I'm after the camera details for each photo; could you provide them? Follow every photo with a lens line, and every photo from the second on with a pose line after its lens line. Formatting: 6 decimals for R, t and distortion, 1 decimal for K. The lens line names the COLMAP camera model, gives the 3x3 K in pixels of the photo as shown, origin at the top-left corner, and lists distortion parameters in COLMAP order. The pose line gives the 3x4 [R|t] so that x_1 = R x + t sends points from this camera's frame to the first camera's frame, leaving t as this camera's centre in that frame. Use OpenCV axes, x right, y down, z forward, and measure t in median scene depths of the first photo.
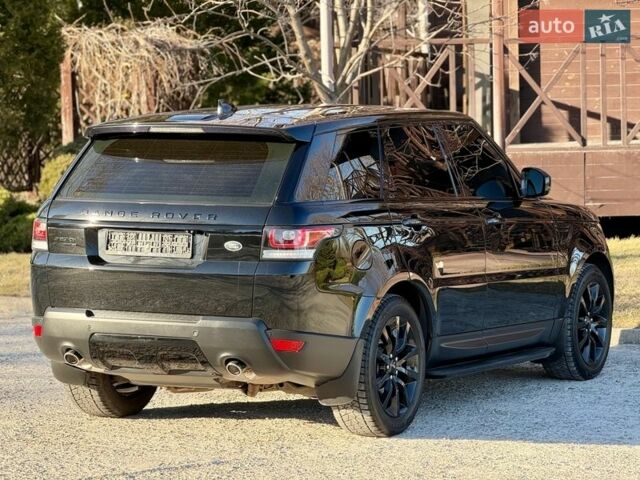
lens RADIAL K [[2206.1, 0, 320.0], [0, 2206.1, 240.0], [0, 0, 1]] dist [-0.078126, -0.577275]
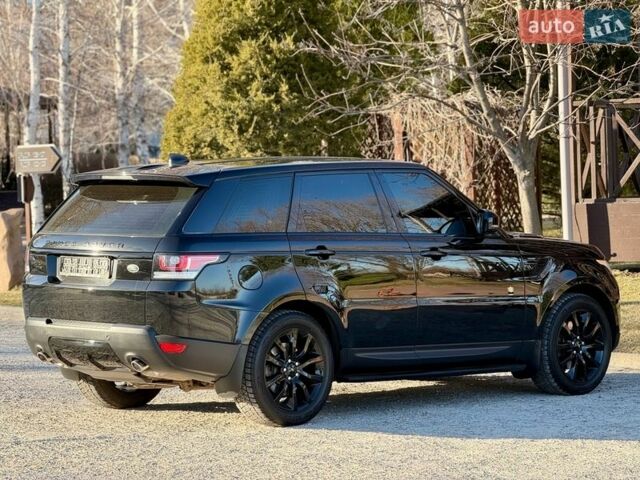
lens RADIAL K [[2206.1, 0, 320.0], [0, 2206.1, 240.0], [0, 0, 1]] dist [-0.078126, -0.577275]
pose [[0.946463, 0.002490, -0.322802, 0.450103], [-0.011327, 0.999611, -0.025499, 0.016721], [0.322613, 0.027790, 0.946123, -0.156207]]
